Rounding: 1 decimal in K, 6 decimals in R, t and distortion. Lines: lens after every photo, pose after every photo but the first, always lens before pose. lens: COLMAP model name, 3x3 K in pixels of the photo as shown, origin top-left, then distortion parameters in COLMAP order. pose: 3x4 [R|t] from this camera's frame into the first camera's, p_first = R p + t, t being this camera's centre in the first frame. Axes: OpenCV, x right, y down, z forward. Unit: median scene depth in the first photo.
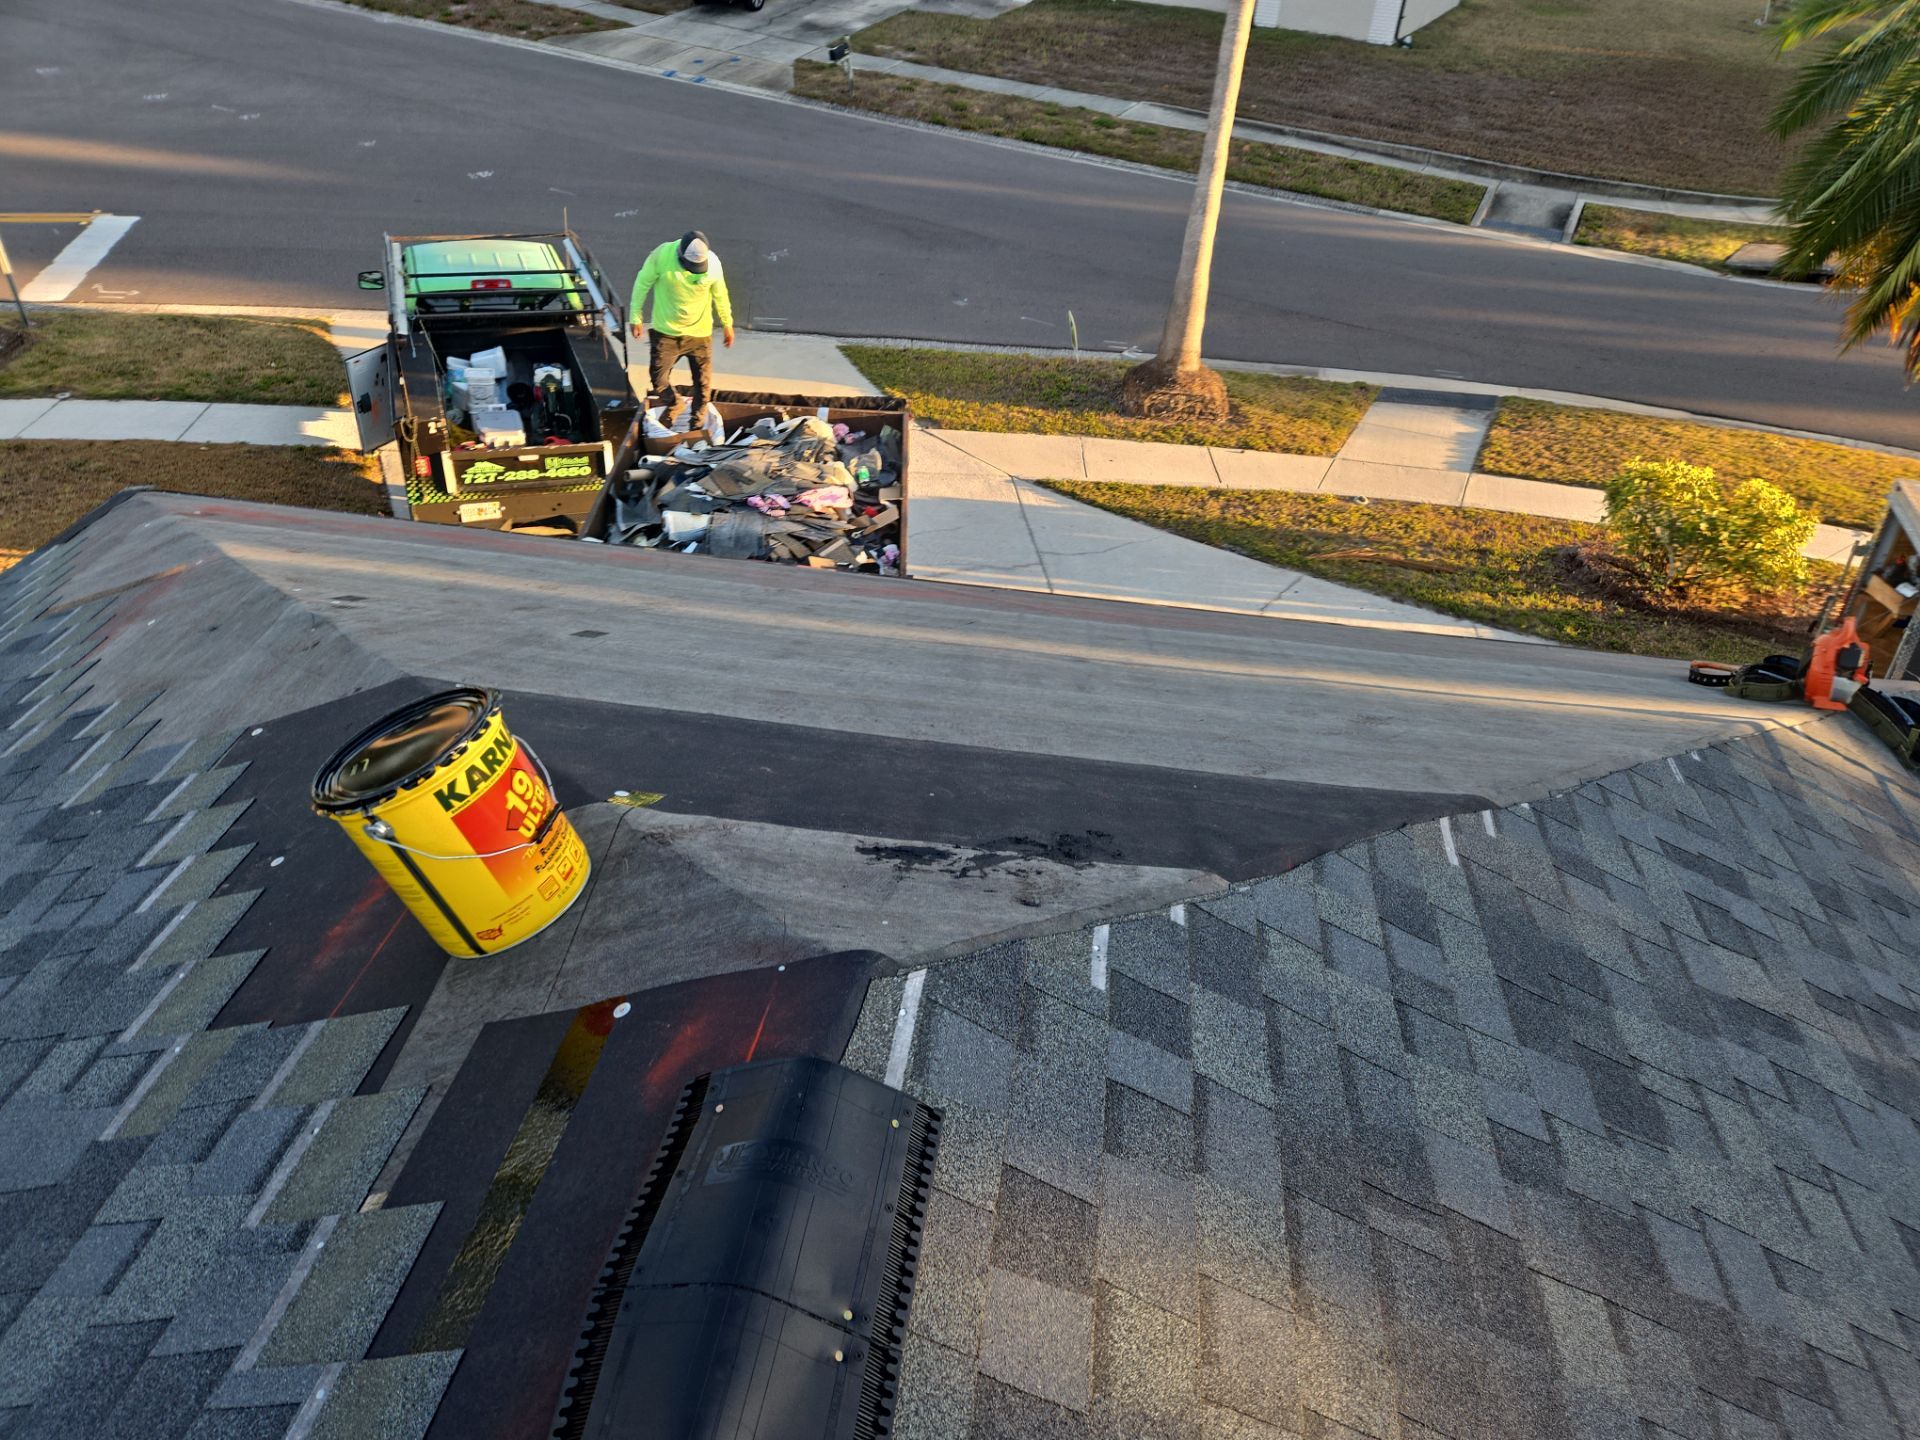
lens RADIAL K [[1293.4, 0, 915.5], [0, 1293.4, 770.5], [0, 0, 1]] dist [0.084147, -0.078246]
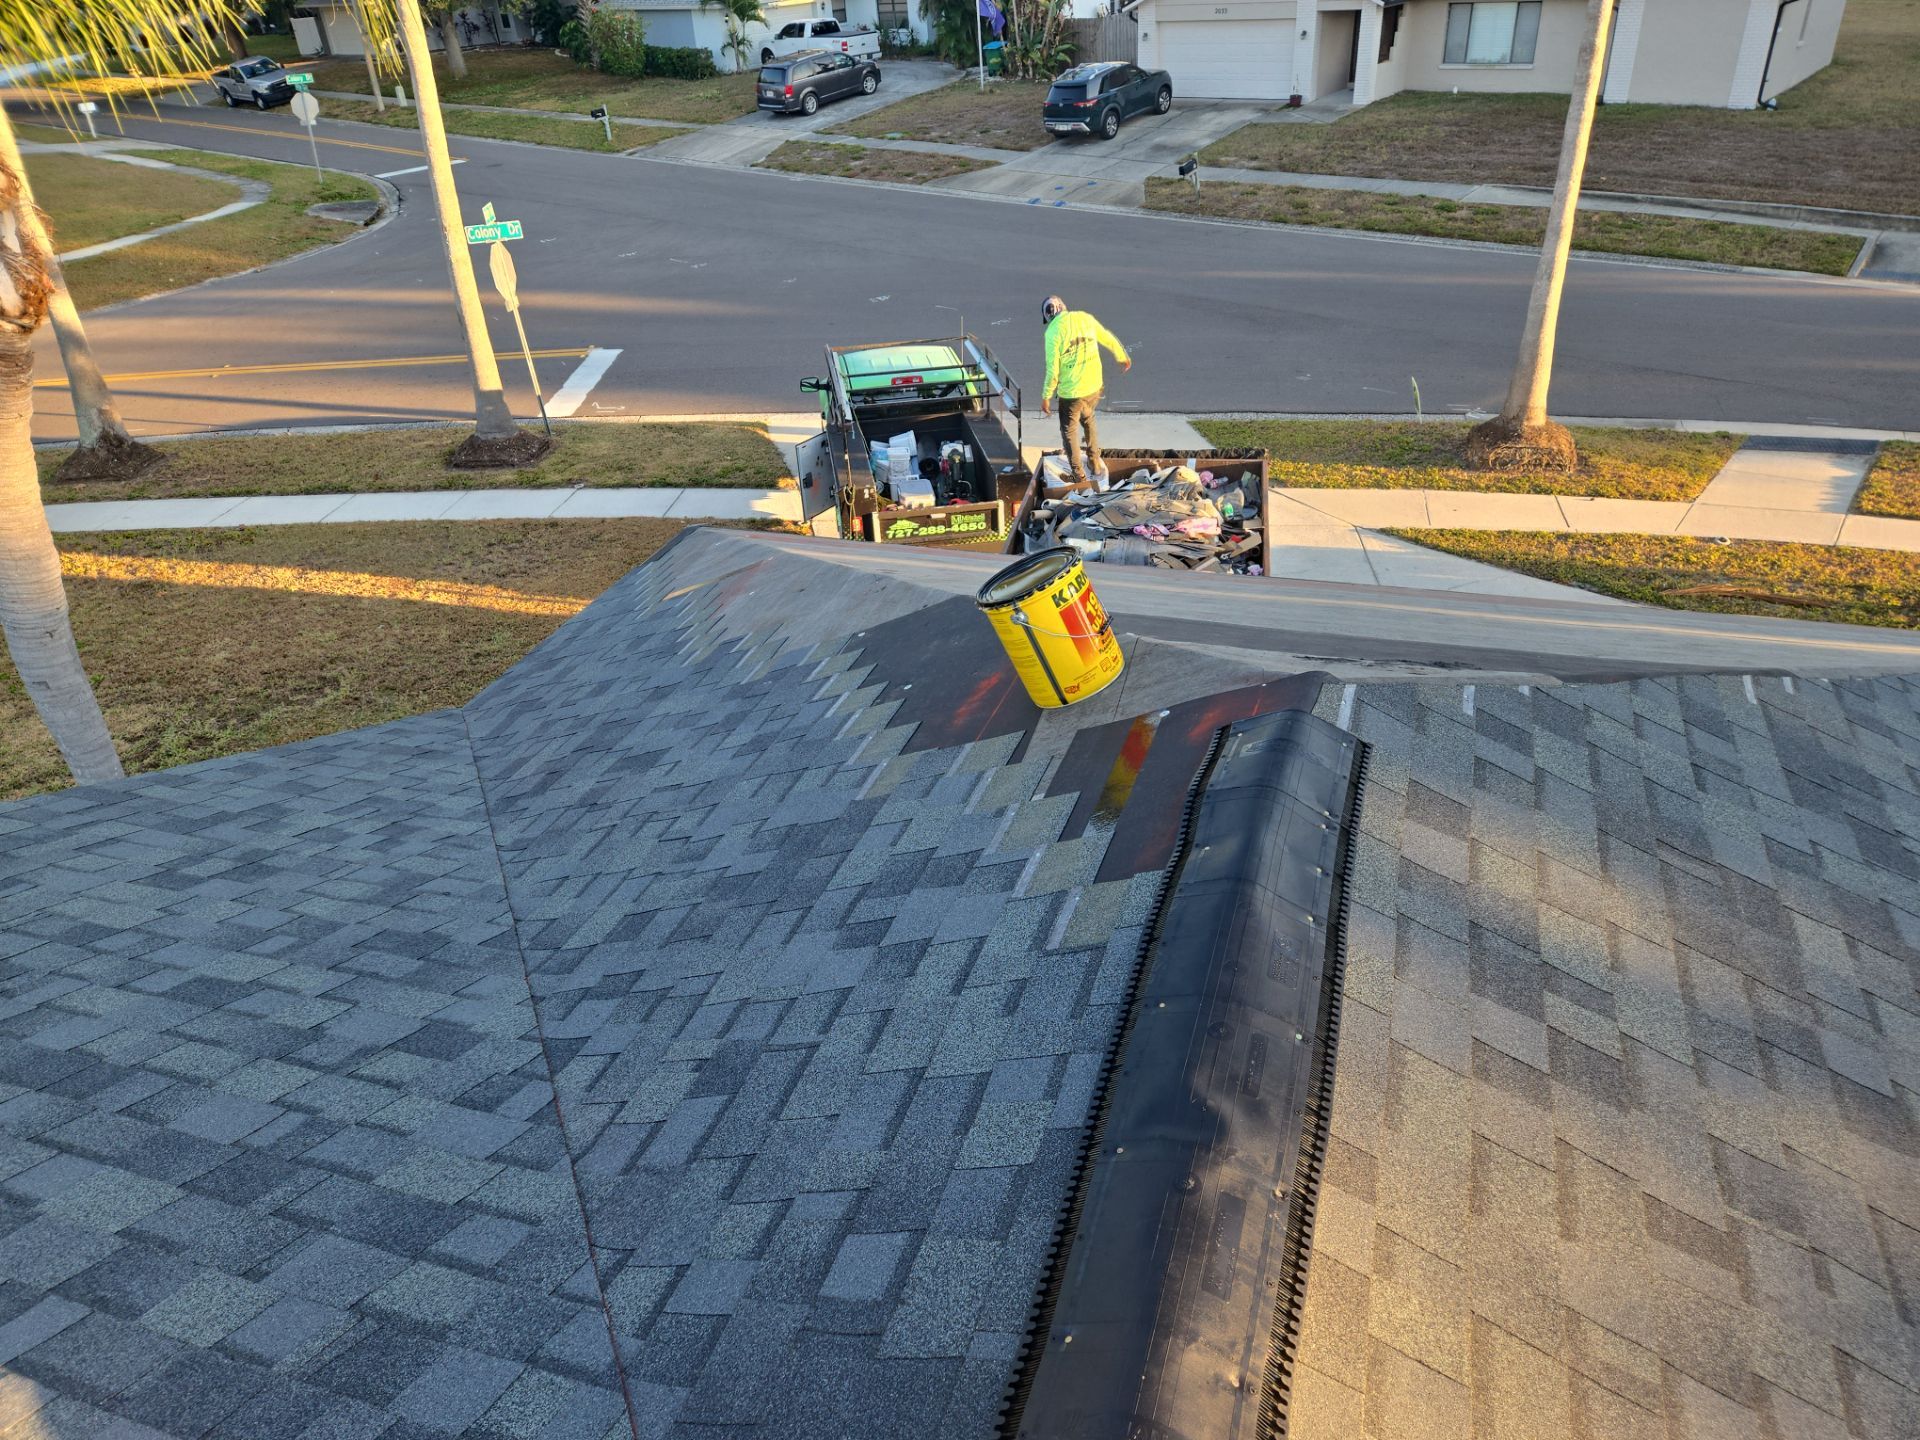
lens RADIAL K [[1382.8, 0, 902.3], [0, 1382.8, 807.3], [0, 0, 1]] dist [0.088935, -0.074422]
pose [[0.975922, 0.009474, -0.217915, -0.041789], [-0.026777, 0.996703, -0.076586, 0.115482], [0.216471, 0.080577, 0.972958, -0.209643]]
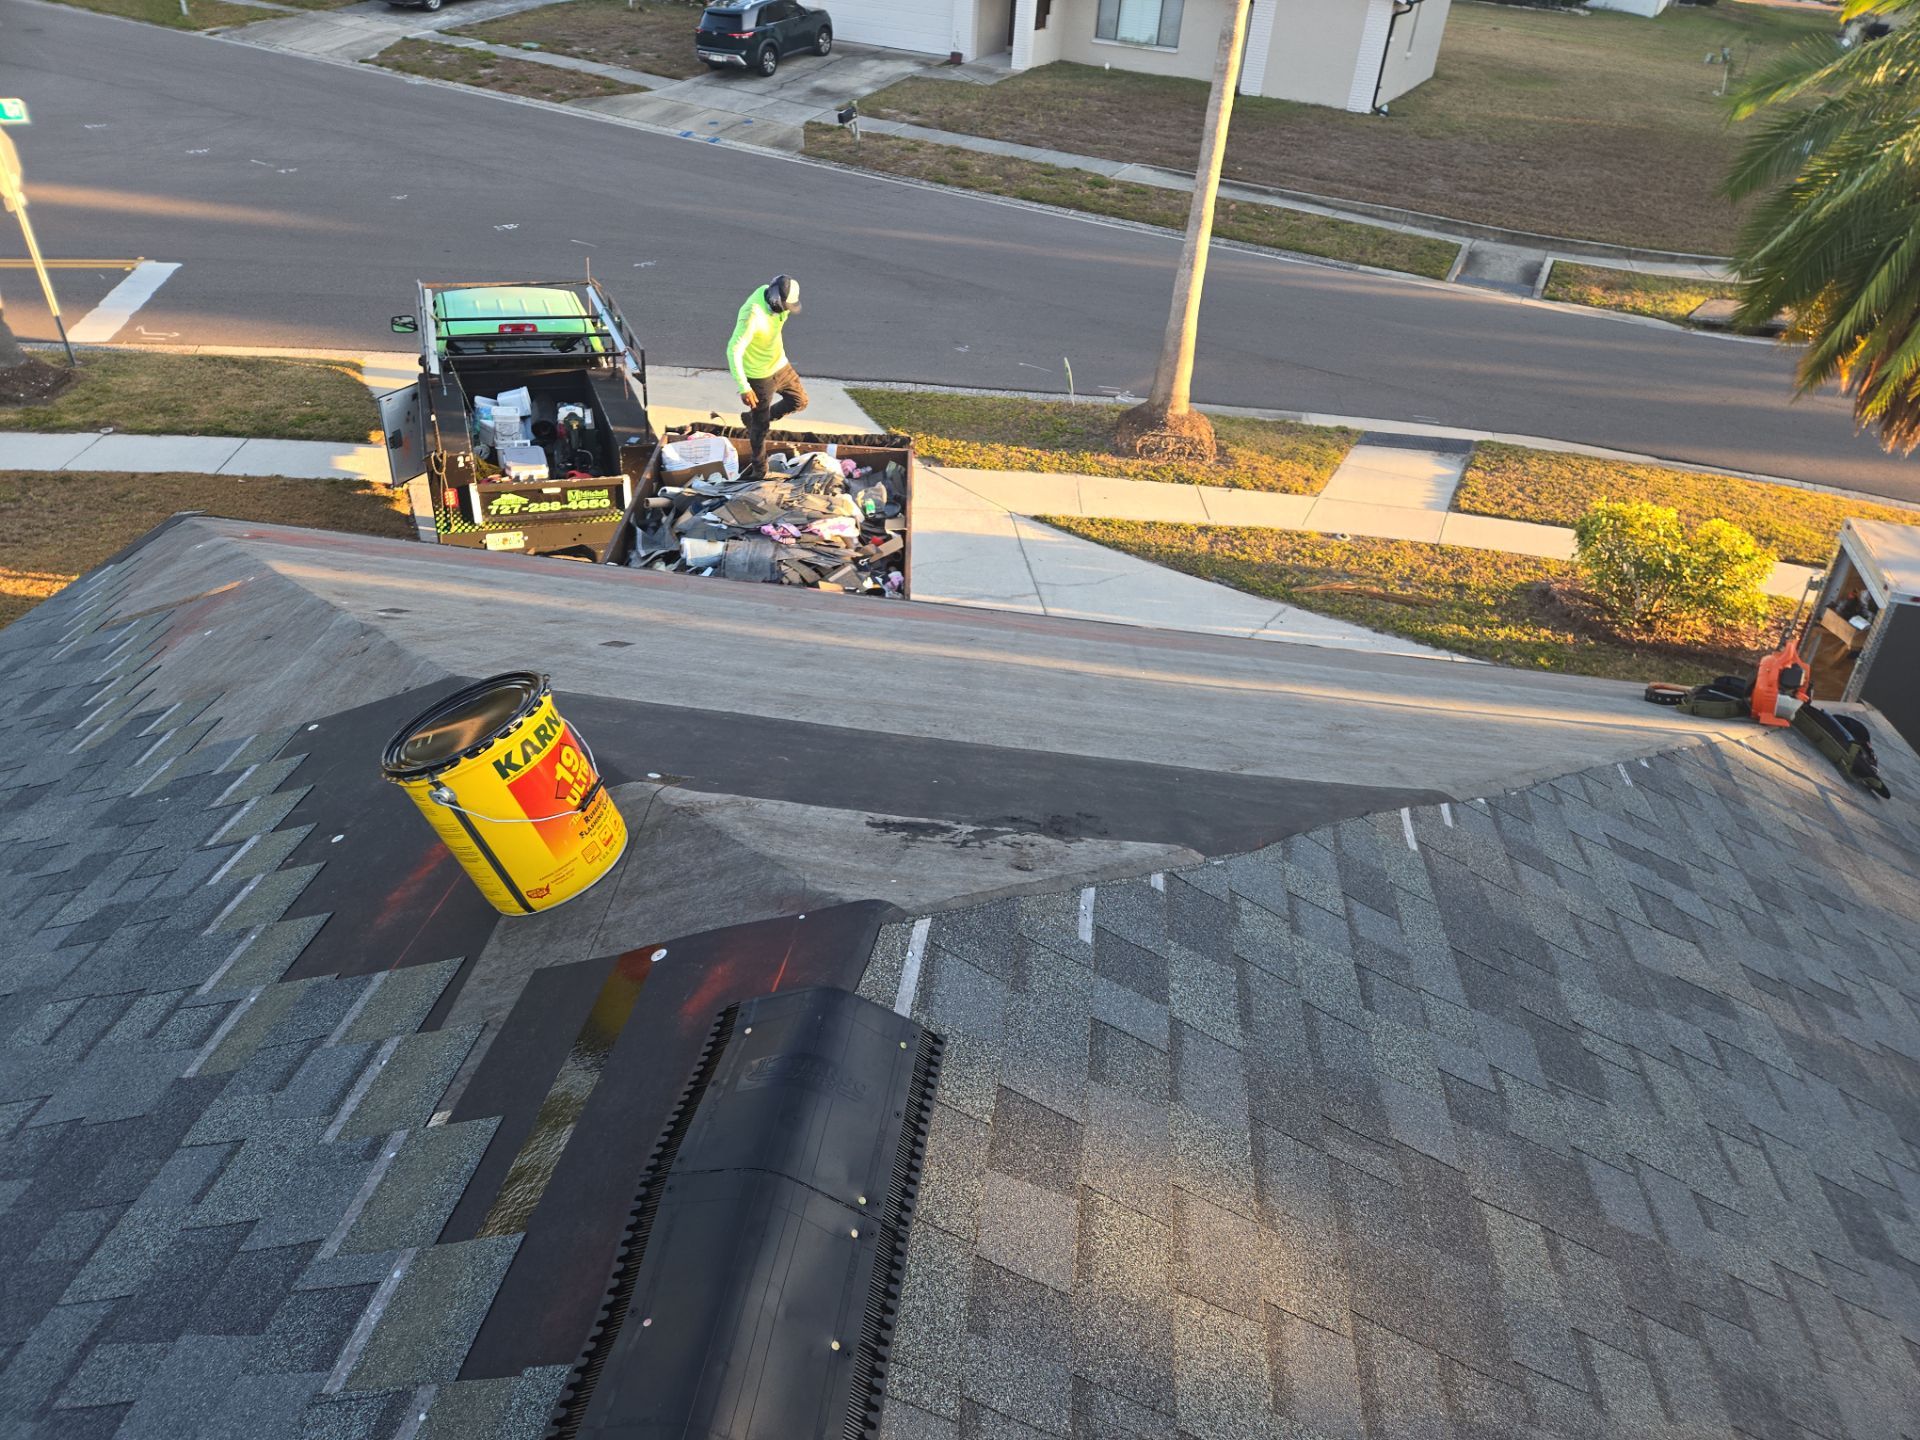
lens RADIAL K [[1276.0, 0, 927.1], [0, 1276.0, 759.0], [0, 0, 1]] dist [0.087520, -0.088702]
pose [[0.999963, 0.002918, 0.008120, -0.001083], [-0.002603, 0.999252, -0.038583, 0.014648], [-0.008227, 0.038560, 0.999222, -0.028354]]
